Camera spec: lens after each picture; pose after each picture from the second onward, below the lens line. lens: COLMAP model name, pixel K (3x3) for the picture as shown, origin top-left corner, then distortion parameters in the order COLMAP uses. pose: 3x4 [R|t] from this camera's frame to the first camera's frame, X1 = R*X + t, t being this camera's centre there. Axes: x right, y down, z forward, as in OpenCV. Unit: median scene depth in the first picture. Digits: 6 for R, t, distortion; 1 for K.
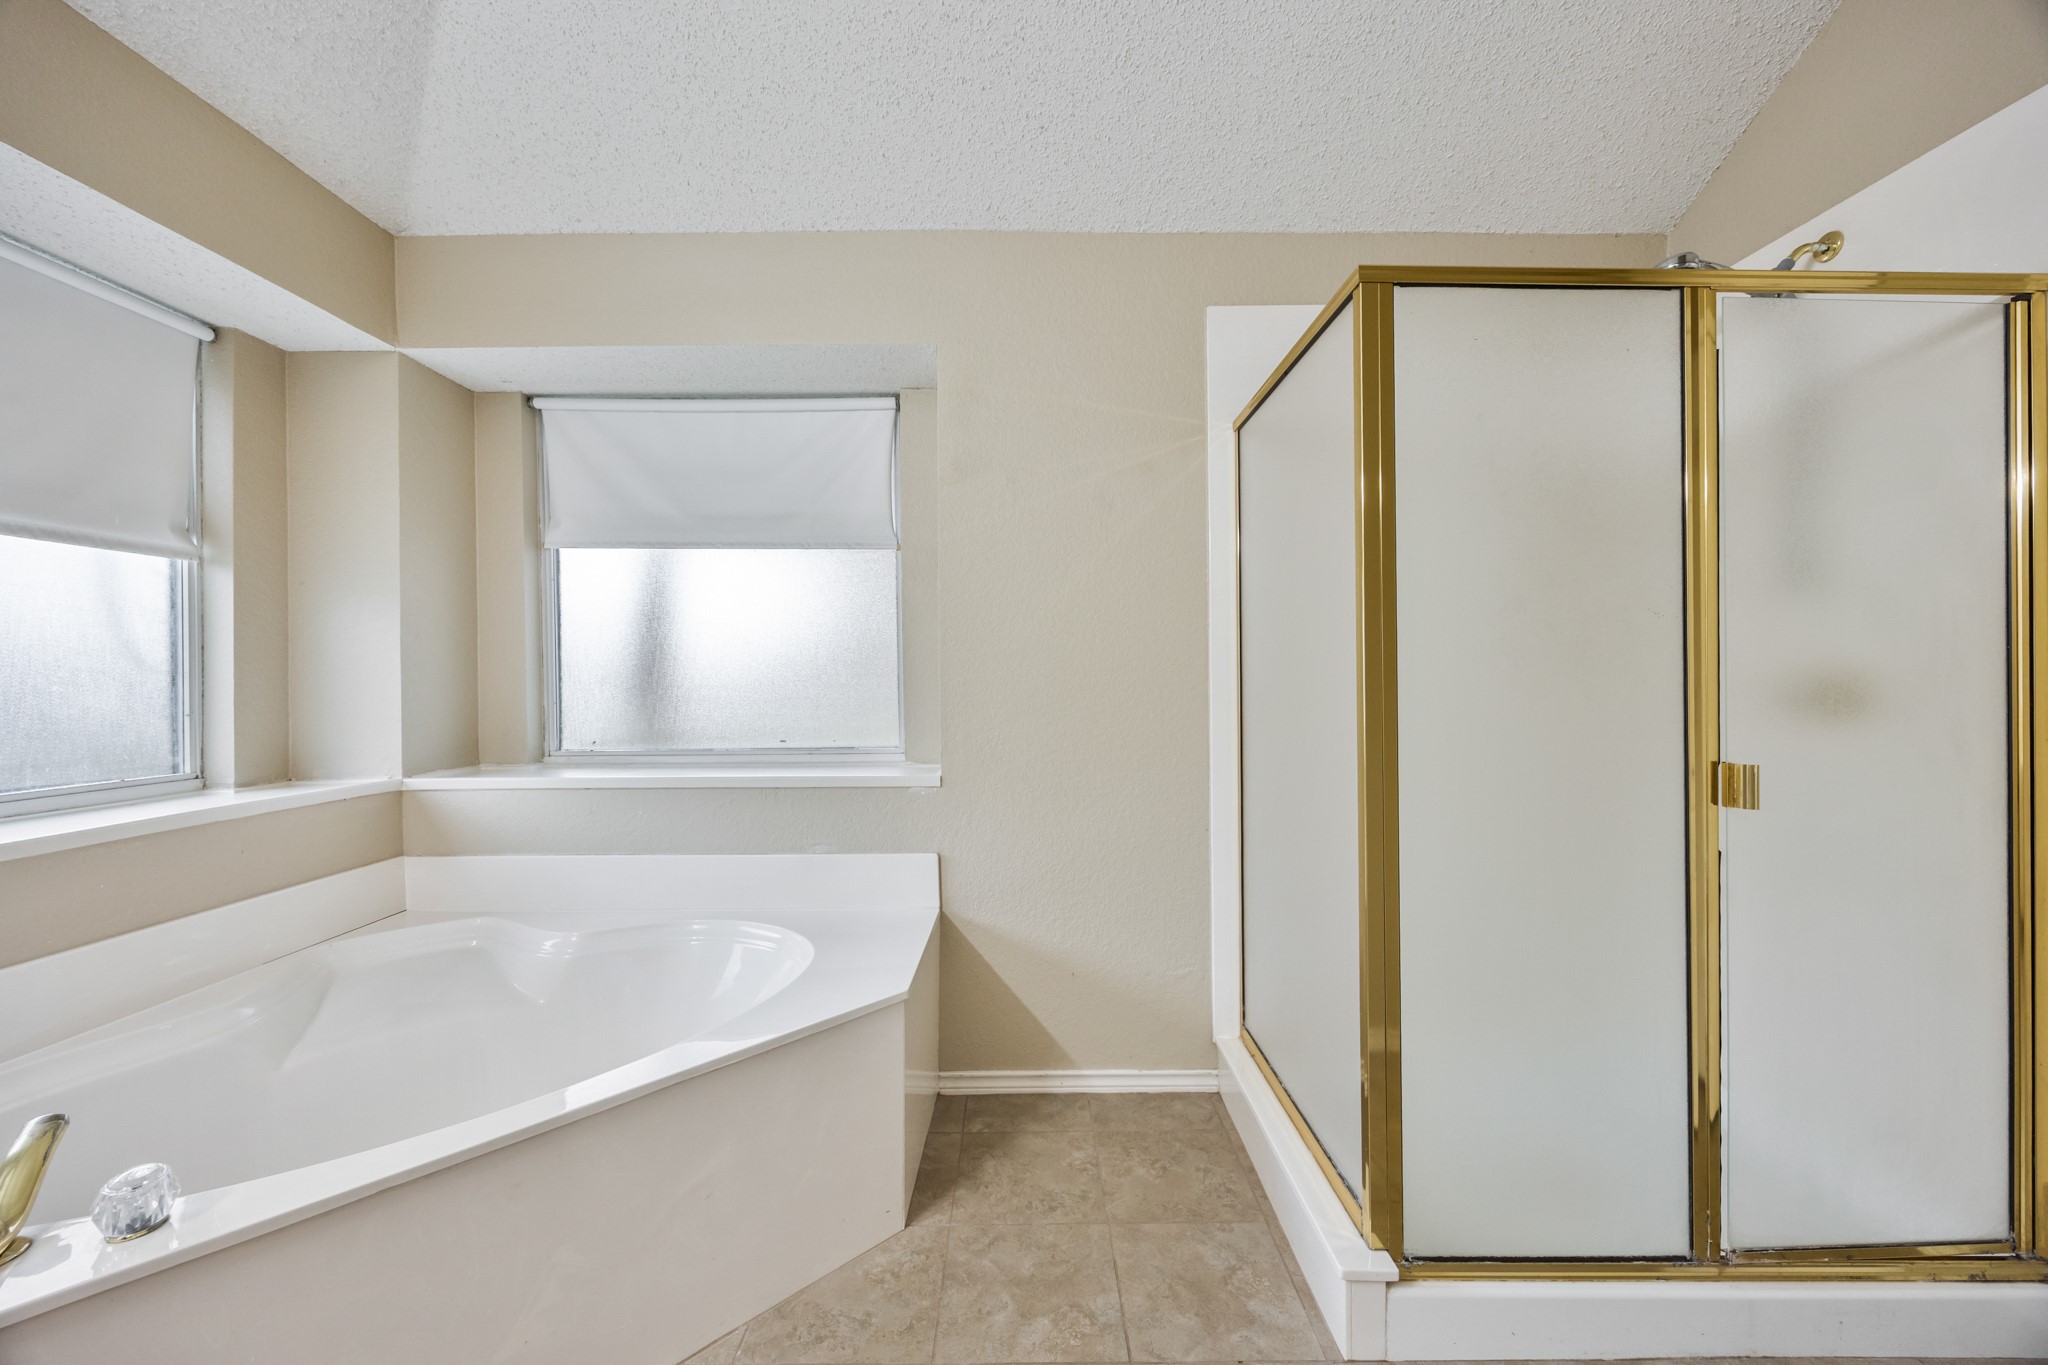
lens RADIAL K [[783.3, 0, 1027.2], [0, 783.3, 681.7], [0, 0, 1]] dist [-0.007026, 0.000407]
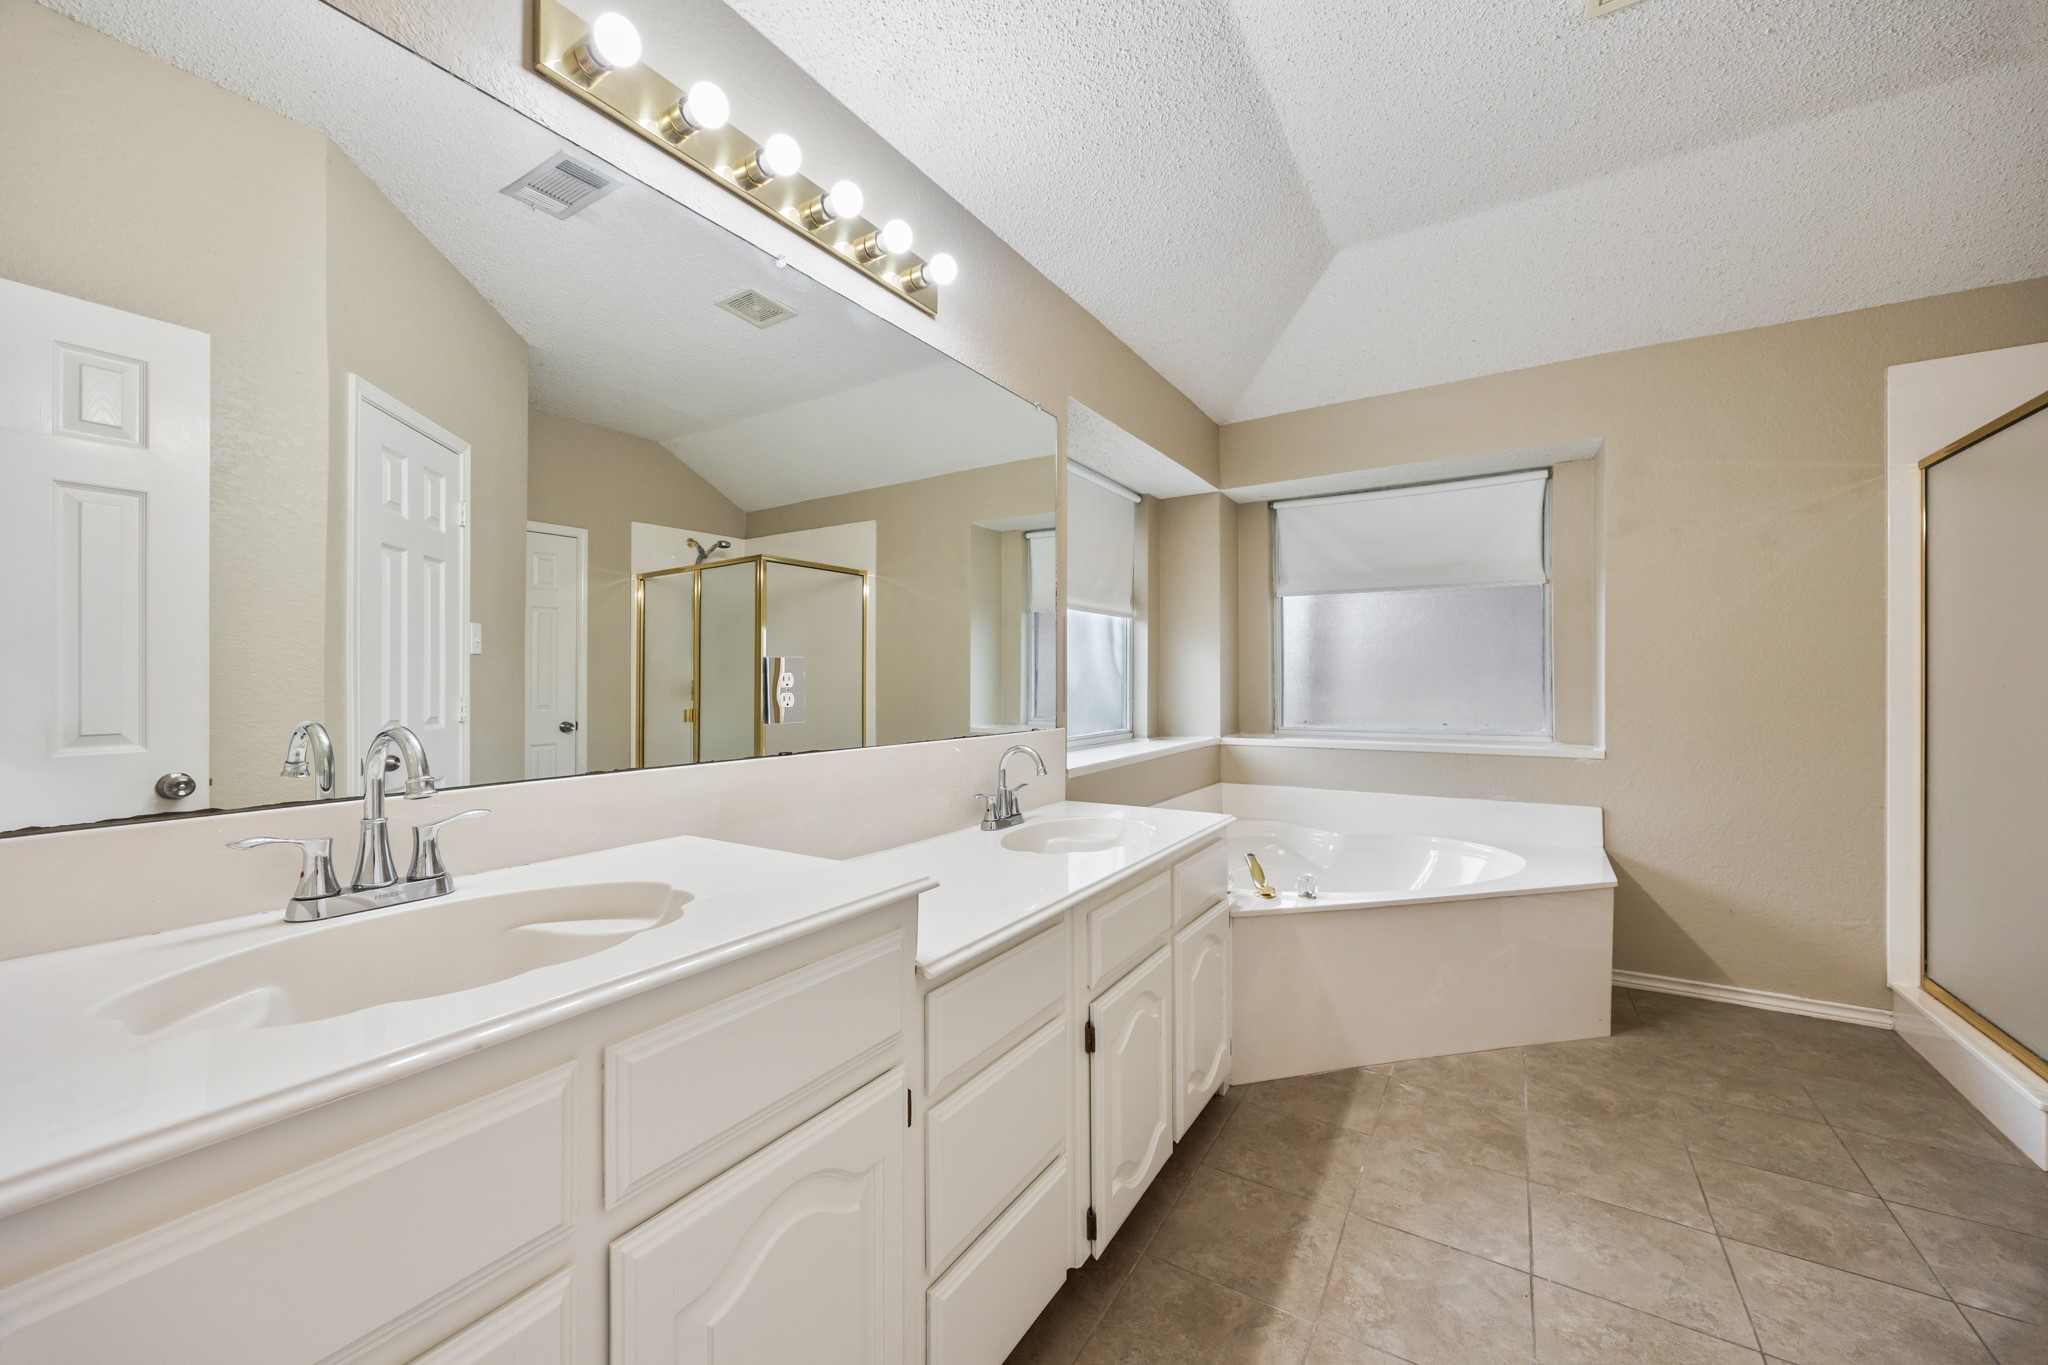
lens RADIAL K [[783.3, 0, 1015.1], [0, 783.3, 690.7], [0, 0, 1]] dist [-0.007026, 0.000407]
pose [[0.841736, 0.007020, -0.539844, -0.247267], [-0.003711, 0.999967, 0.007216, 0.008665], [0.539877, -0.004070, 0.841734, -0.713196]]
